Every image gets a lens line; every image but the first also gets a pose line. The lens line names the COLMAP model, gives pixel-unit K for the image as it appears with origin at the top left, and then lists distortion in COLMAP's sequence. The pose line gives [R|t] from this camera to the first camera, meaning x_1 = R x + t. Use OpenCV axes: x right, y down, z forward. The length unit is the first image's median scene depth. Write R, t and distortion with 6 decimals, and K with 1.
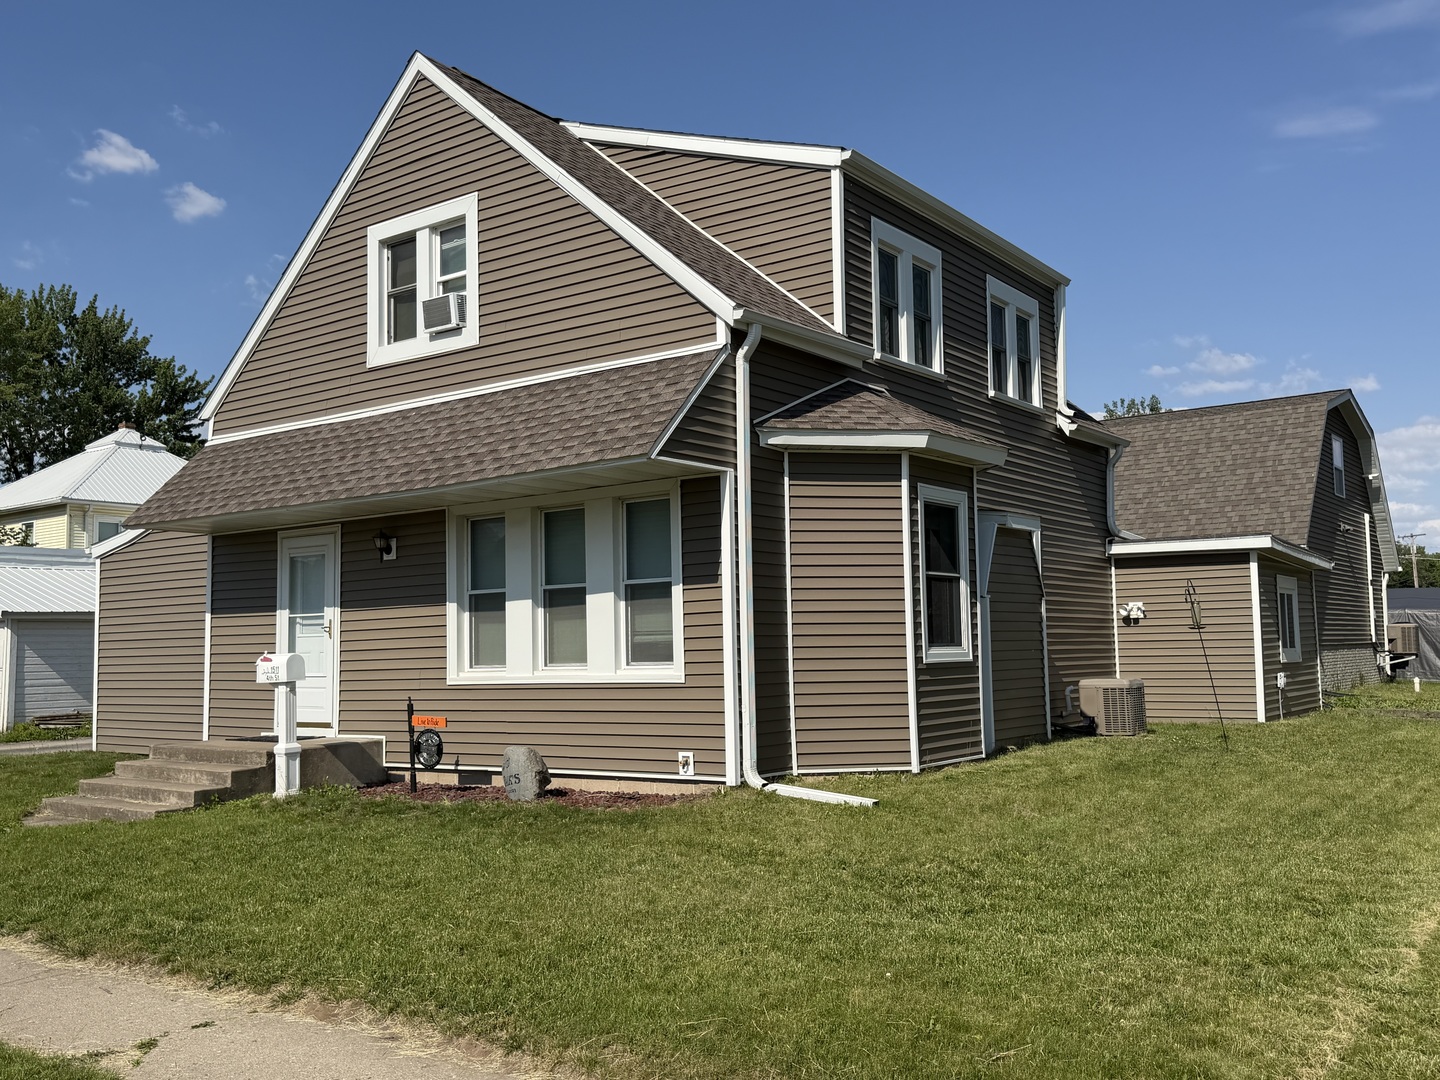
lens RADIAL K [[1285.0, 0, 717.0], [0, 1285.0, 540.7], [0, 0, 1]] dist [0.048381, -0.030076]
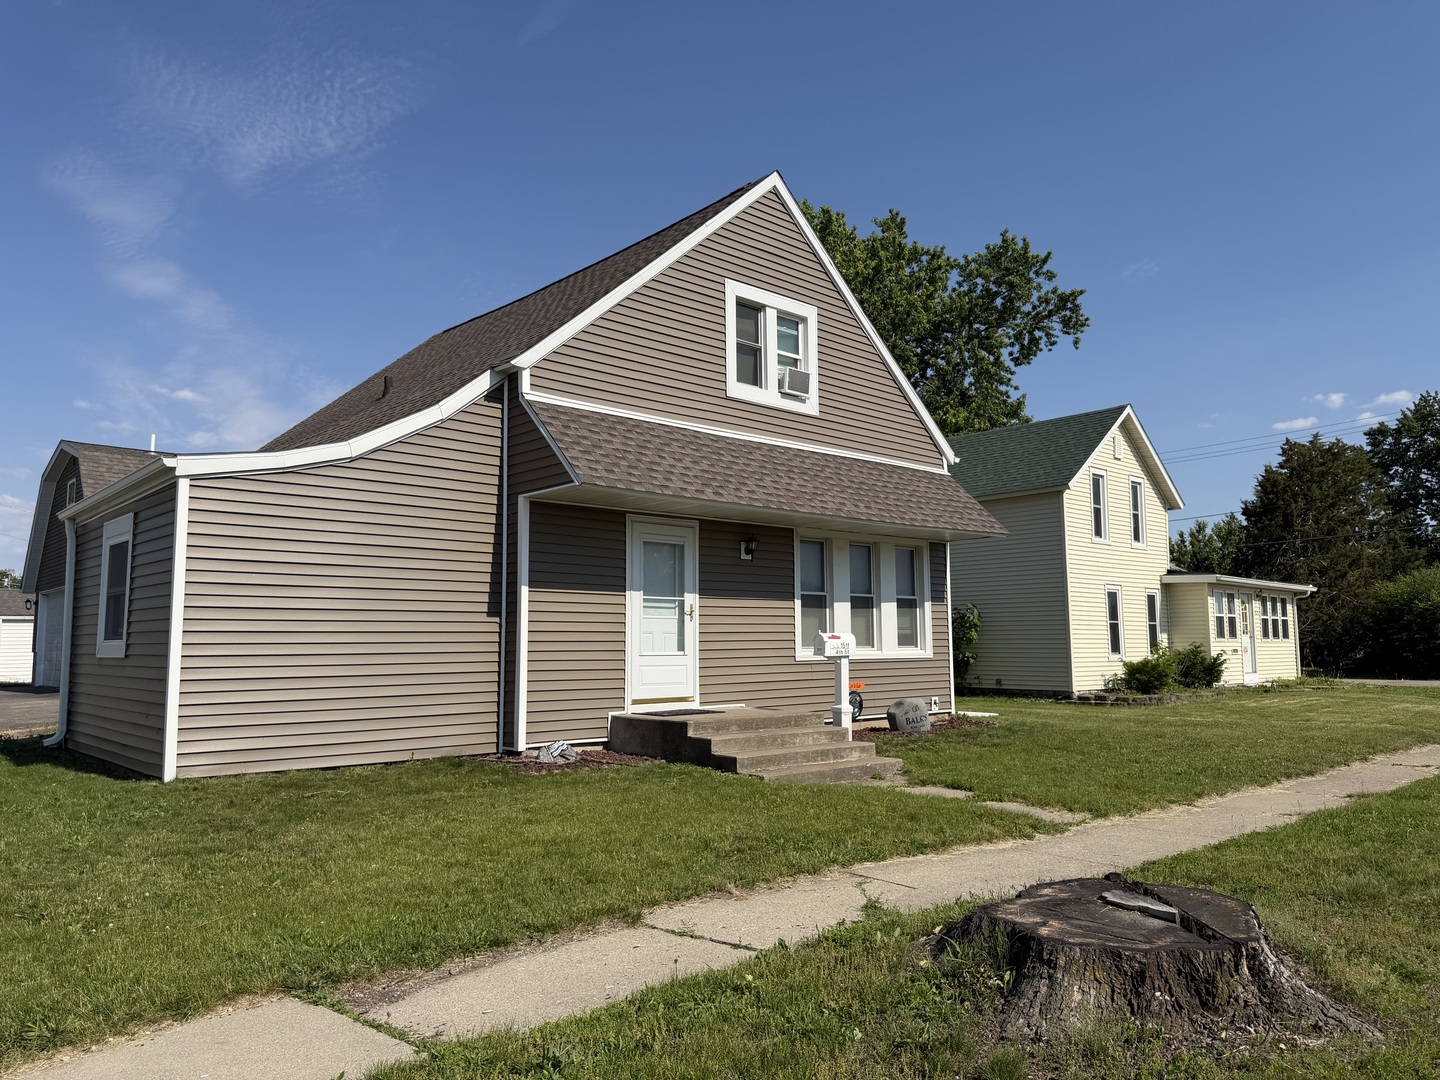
lens RADIAL K [[1014.9, 0, 723.0], [0, 1014.9, 543.9], [0, 0, 1]] dist [0.038773, -0.055360]
pose [[0.203238, 0.120769, 0.971653, -1.201284], [-0.077066, 0.991258, -0.107086, 0.105270], [-0.976092, -0.053117, 0.210769, 0.824587]]
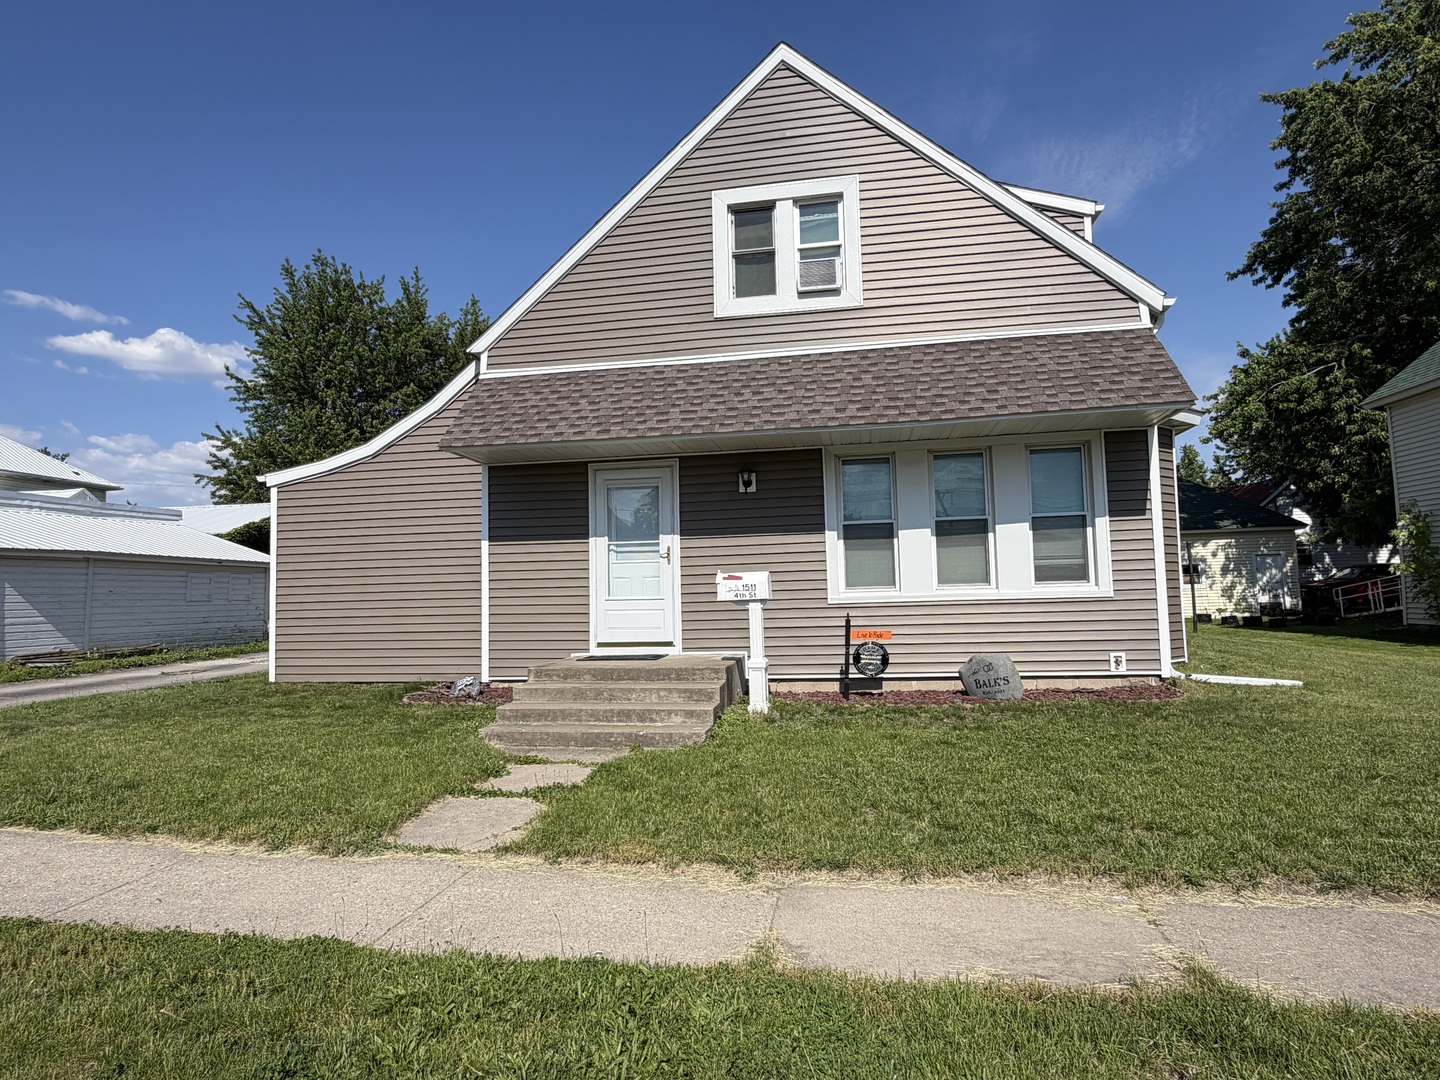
lens RADIAL K [[804.3, 0, 707.2], [0, 804.3, 540.6], [0, 0, 1]] dist [-0.001975, 0.003635]
pose [[0.898300, 0.029352, 0.438401, -0.588992], [-0.031887, 0.999490, -0.001581, 0.058604], [-0.438224, -0.012559, 0.898778, 0.398617]]
